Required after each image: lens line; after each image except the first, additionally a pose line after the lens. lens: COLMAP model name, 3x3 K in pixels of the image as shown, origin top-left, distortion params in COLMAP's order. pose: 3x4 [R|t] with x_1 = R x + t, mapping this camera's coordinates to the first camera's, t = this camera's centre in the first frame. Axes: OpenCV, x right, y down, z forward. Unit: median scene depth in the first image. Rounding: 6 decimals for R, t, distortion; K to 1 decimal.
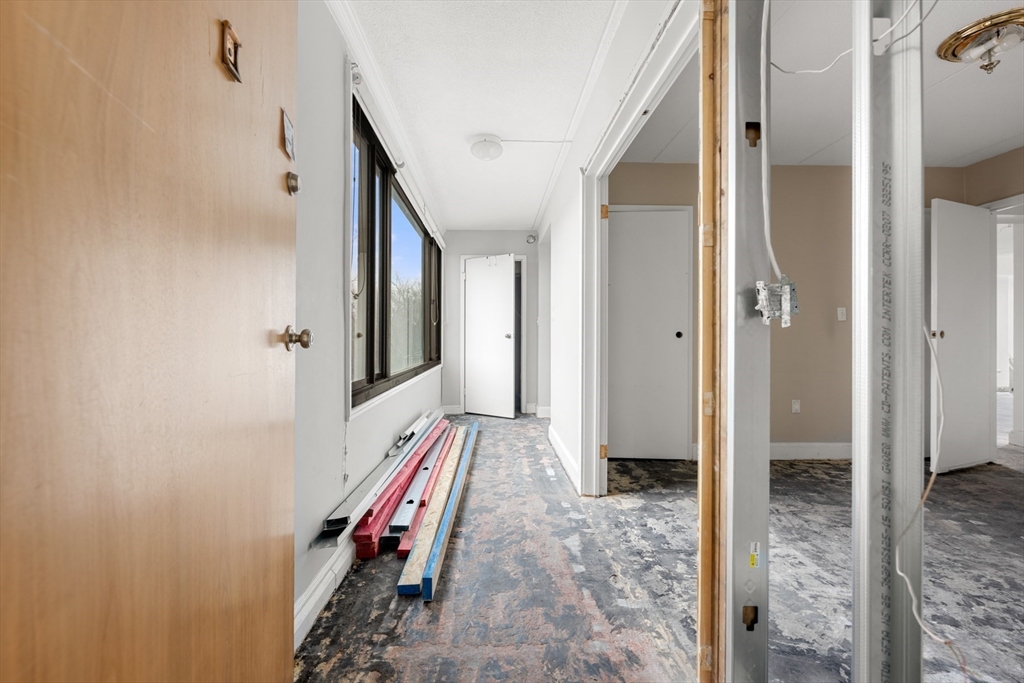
lens RADIAL K [[432.1, 0, 512.0], [0, 432.1, 341.5], [0, 0, 1]] dist [0.001737, 0.000094]
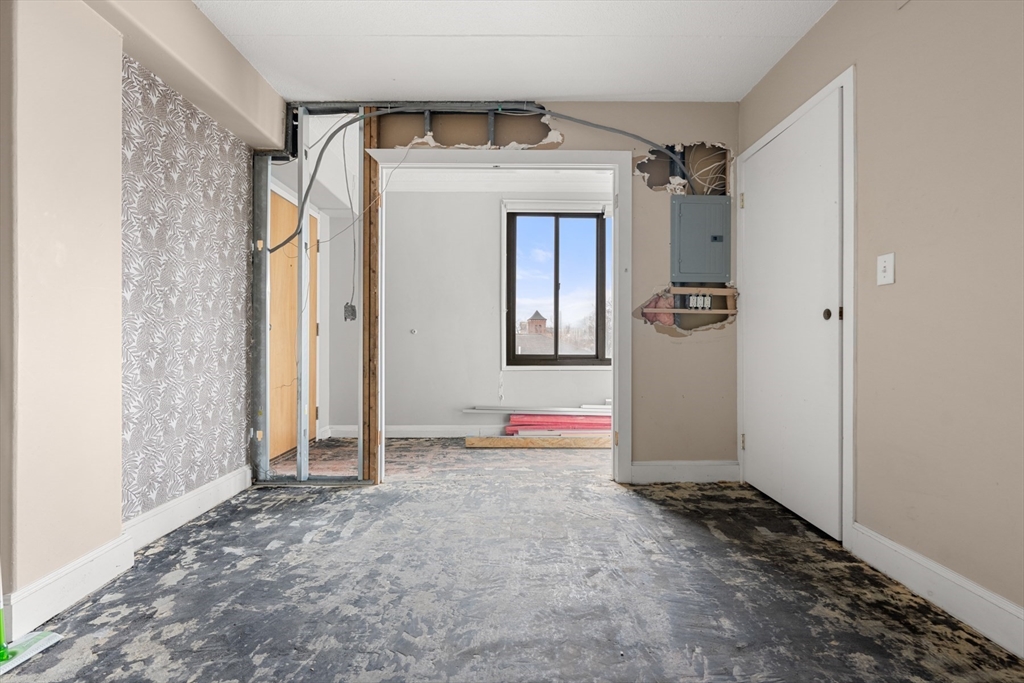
lens RADIAL K [[424.2, 0, 514.4], [0, 424.2, 338.8], [0, 0, 1]] dist [-0.001418, -0.000317]
pose [[-0.023409, -0.009486, -0.999681, 1.408171], [-0.007613, 0.999928, -0.009310, 0.034570], [0.999697, 0.007393, -0.023480, 0.898630]]
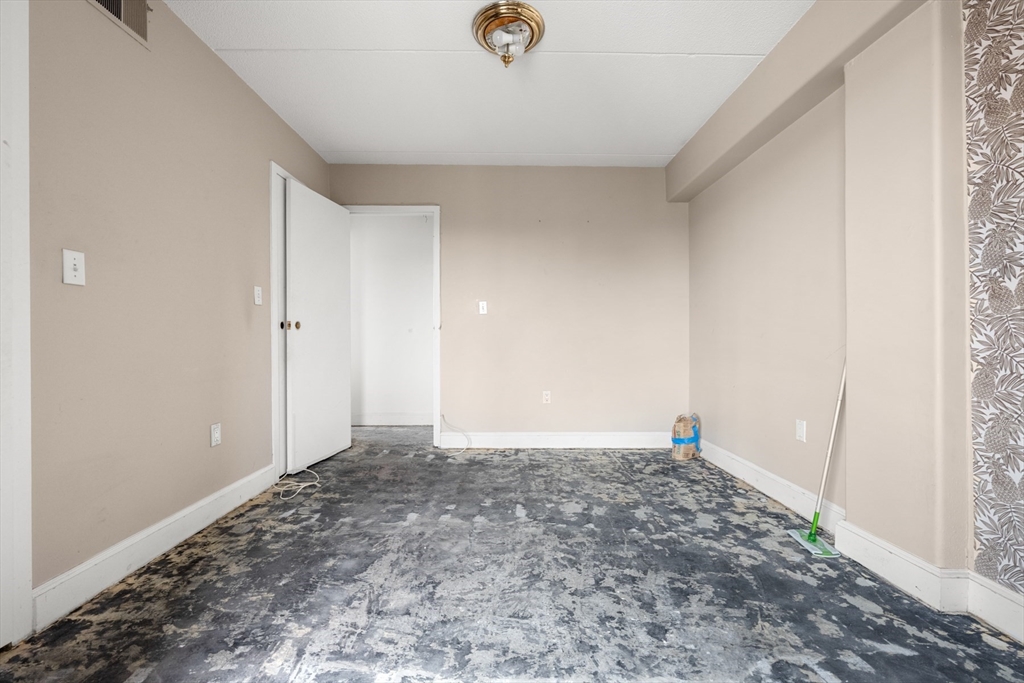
lens RADIAL K [[427.7, 0, 511.5], [0, 427.7, 338.7], [0, 0, 1]] dist [-0.001694, -0.000312]
pose [[0.026045, -0.003493, 0.999655, 0.068151], [0.010175, 0.999943, 0.003229, 0.018198], [-0.999609, 0.010088, 0.026079, 0.832087]]
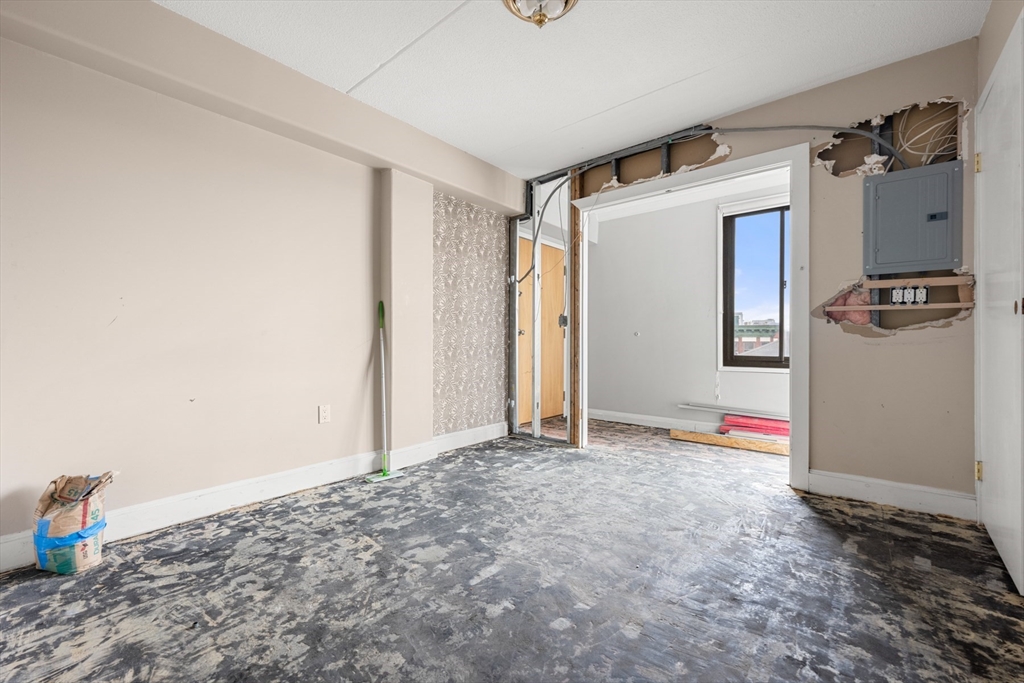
lens RADIAL K [[416.7, 0, 517.4], [0, 416.7, 339.3], [0, 0, 1]] dist [-0.001126, 0.000040]
pose [[-0.664033, -0.011614, -0.747613, 1.552226], [-0.010988, 0.999923, -0.005774, 0.035251], [0.747623, 0.004380, -0.664109, 1.340006]]
